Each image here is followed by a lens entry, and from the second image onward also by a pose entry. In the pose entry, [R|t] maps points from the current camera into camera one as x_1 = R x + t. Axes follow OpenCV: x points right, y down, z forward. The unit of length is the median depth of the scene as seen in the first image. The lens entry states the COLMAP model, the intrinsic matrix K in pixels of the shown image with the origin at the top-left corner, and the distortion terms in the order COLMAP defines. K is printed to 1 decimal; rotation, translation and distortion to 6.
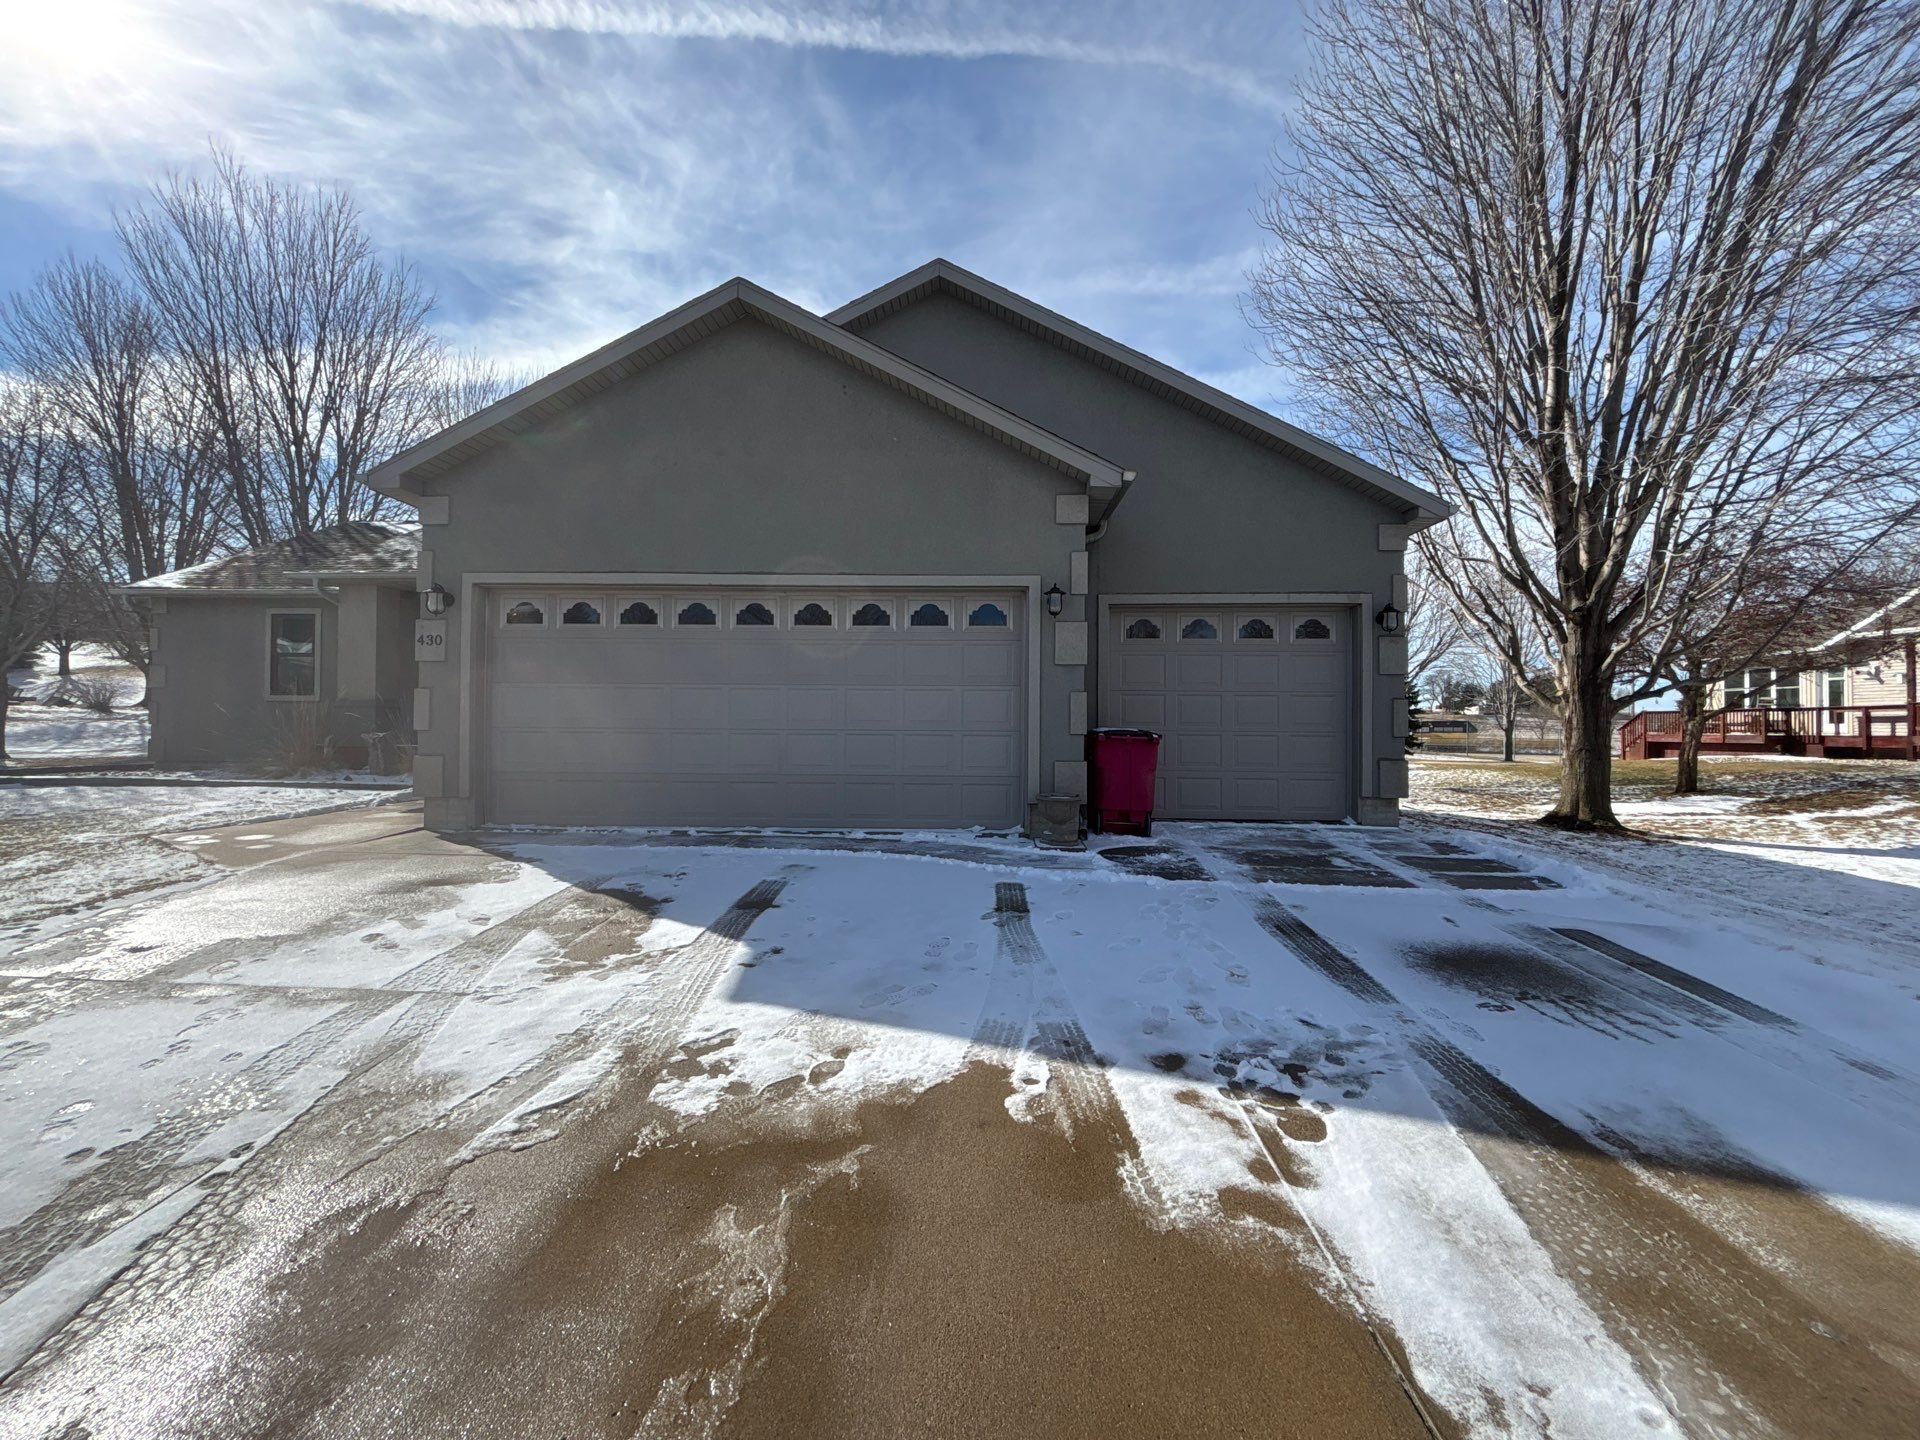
lens RADIAL K [[774.0, 0, 956.2], [0, 774.0, 717.8], [0, 0, 1]] dist [0.000662, -0.000220]
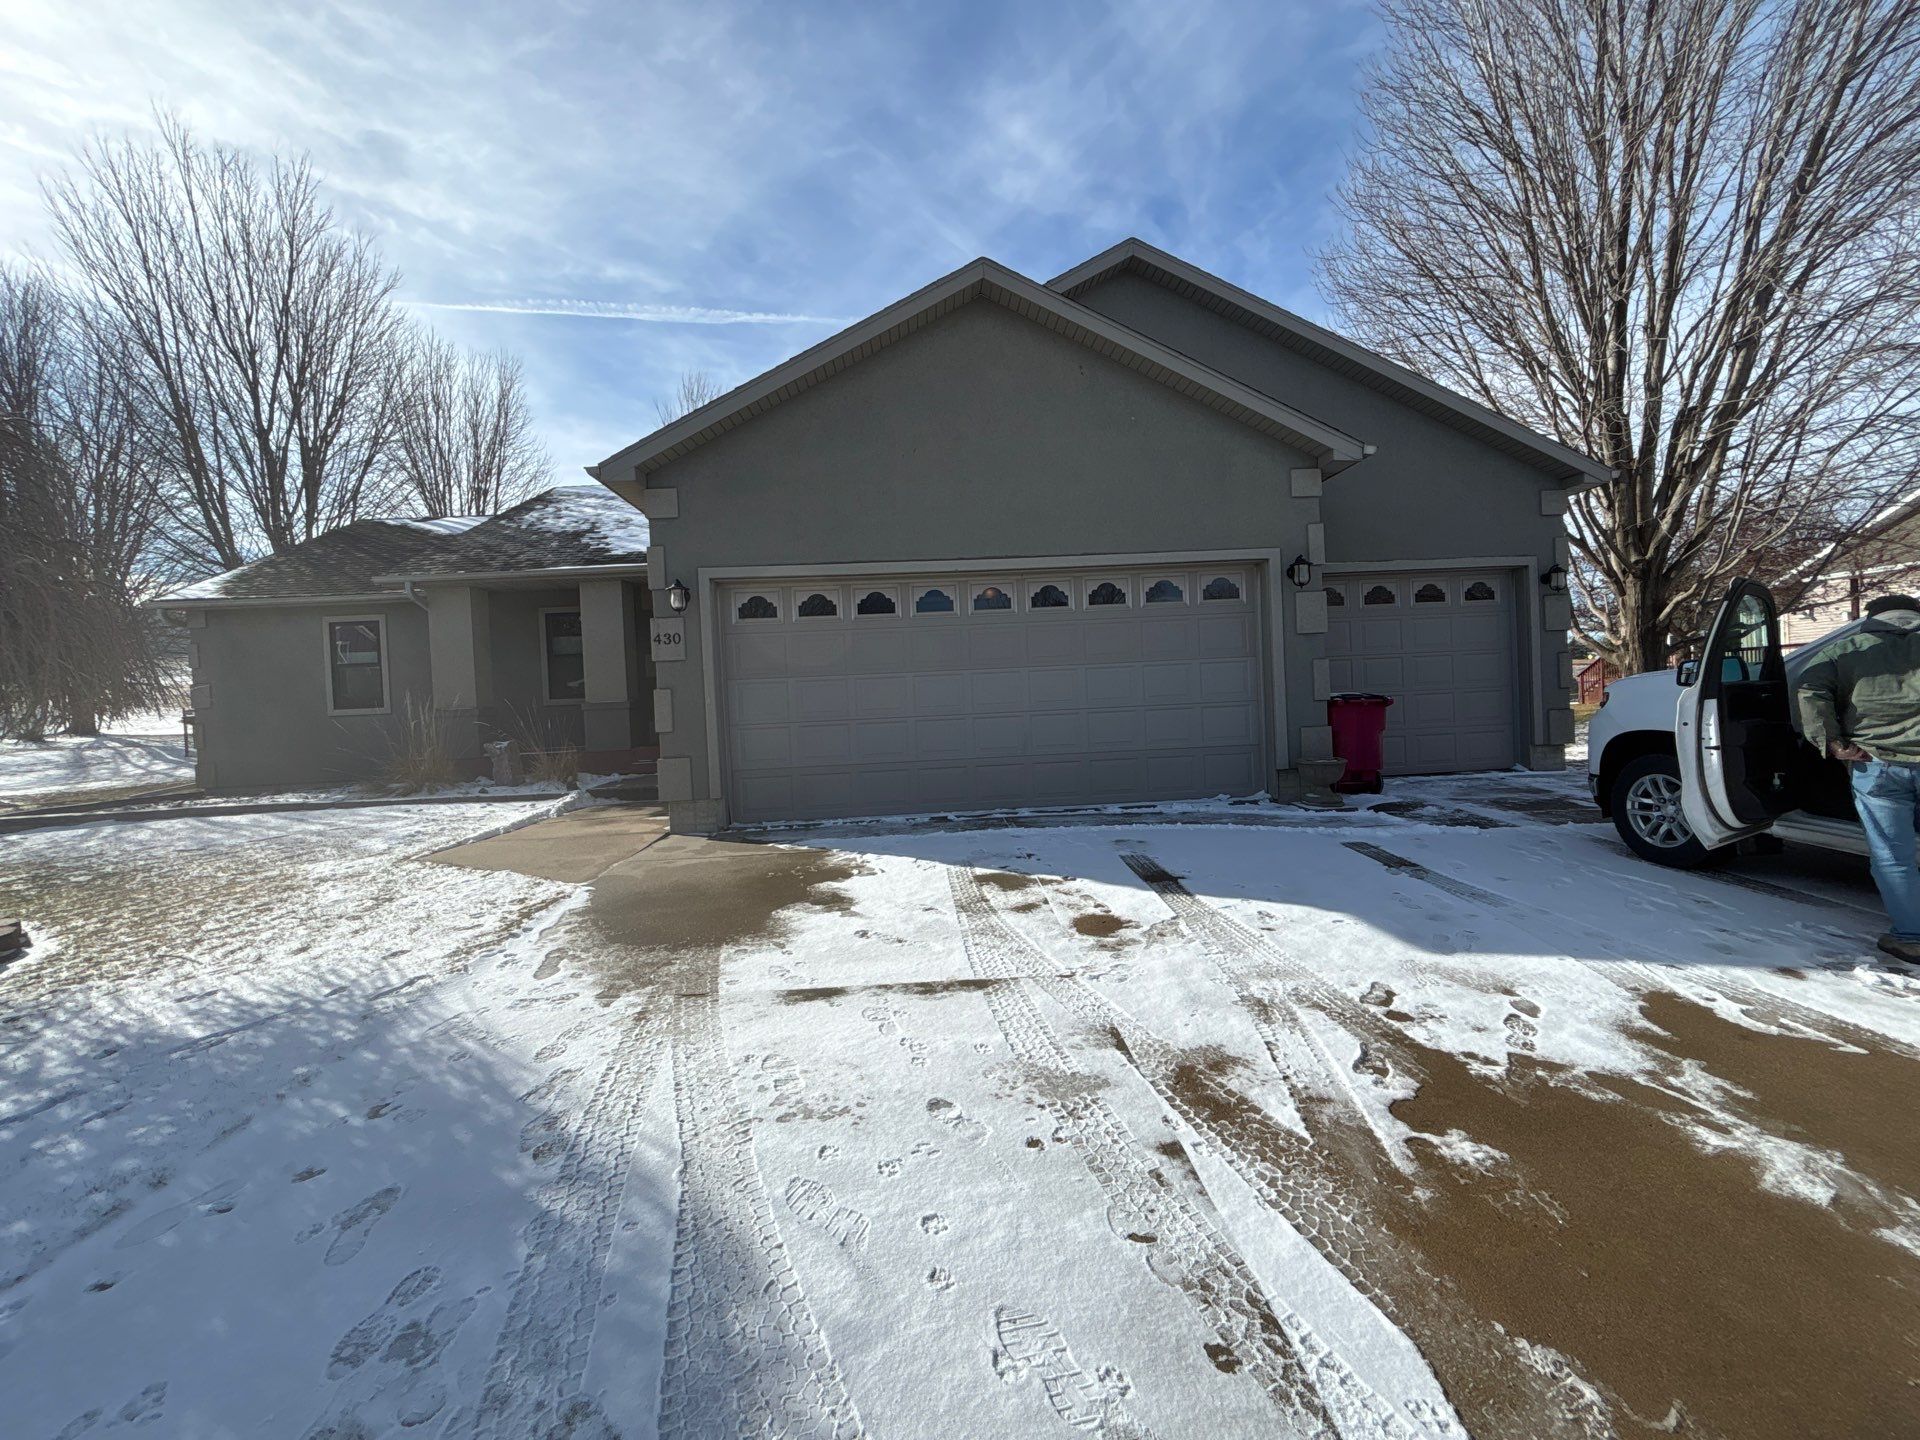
lens RADIAL K [[770.4, 0, 908.9], [0, 770.4, 727.4], [0, 0, 1]] dist [-0.000226, -0.000347]
pose [[0.993806, -0.057442, 0.095129, -0.486576], [0.054788, 0.998039, 0.030289, -0.003133], [-0.096683, -0.024889, 0.995004, 0.017682]]
